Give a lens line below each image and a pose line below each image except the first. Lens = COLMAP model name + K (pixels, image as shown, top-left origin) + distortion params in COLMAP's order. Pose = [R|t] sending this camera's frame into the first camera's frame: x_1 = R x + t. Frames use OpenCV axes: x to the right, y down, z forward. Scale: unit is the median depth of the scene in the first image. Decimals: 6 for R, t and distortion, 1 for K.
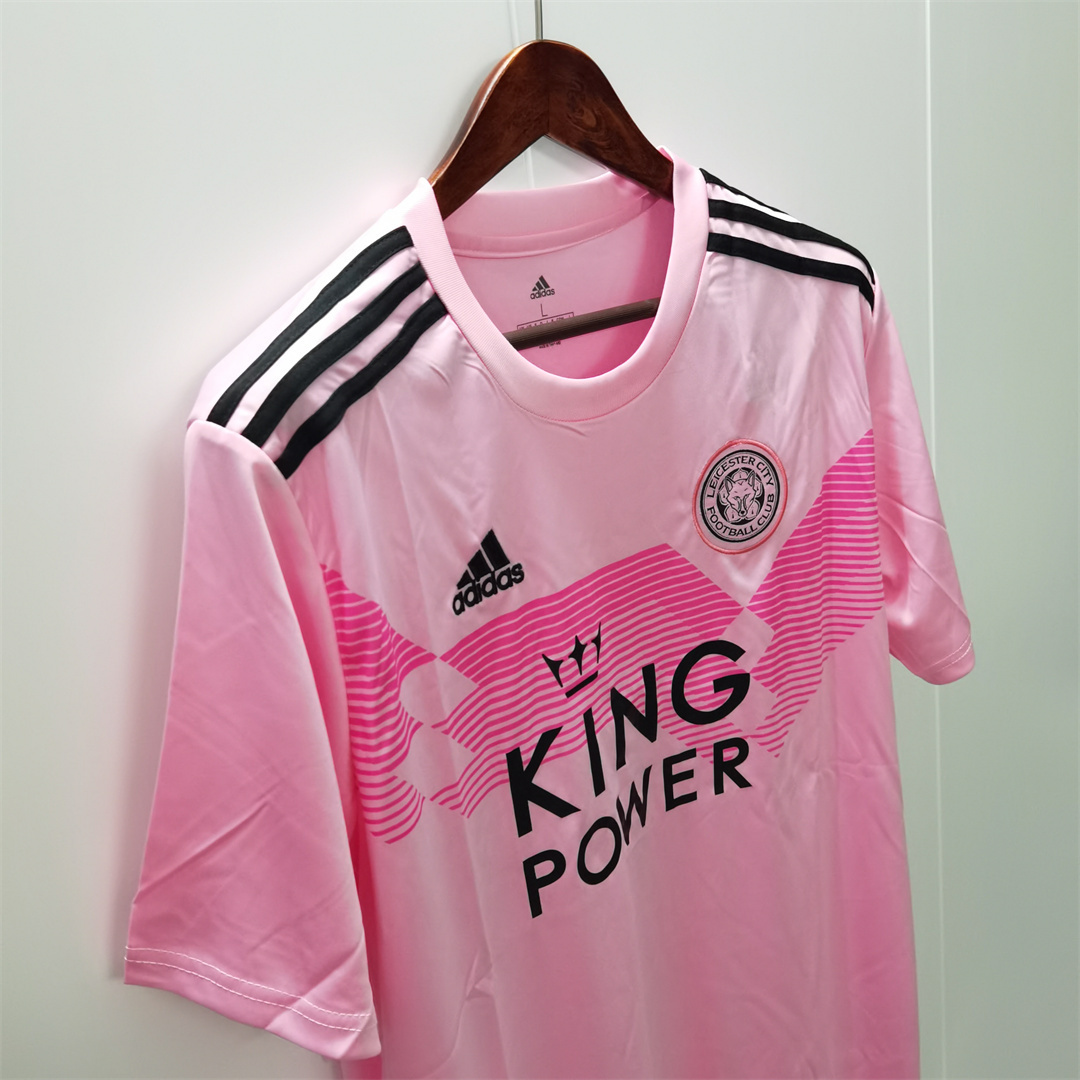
lens RADIAL K [[1224.1, 0, 540.0], [0, 1224.1, 540.0], [0, 0, 1]] dist [-0.009048, 0.052156]
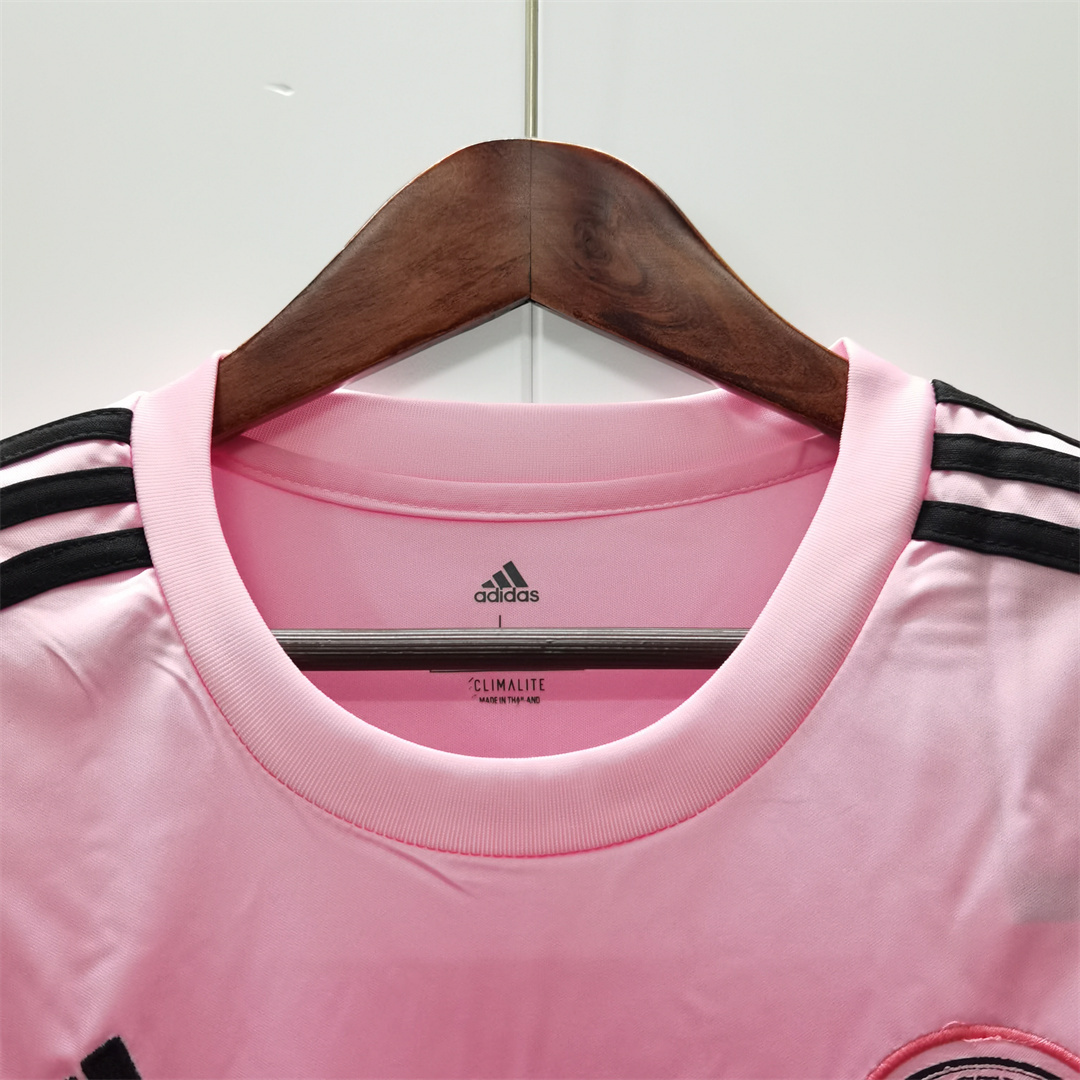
lens RADIAL K [[1224.1, 0, 540.0], [0, 1224.1, 540.0], [0, 0, 1]] dist [-0.009048, 0.052156]
pose [[0.746516, -0.025299, -0.664886, 0.313096], [-0.270307, 0.901569, -0.337798, -0.052272], [0.607987, 0.431896, 0.666197, 0.608011]]
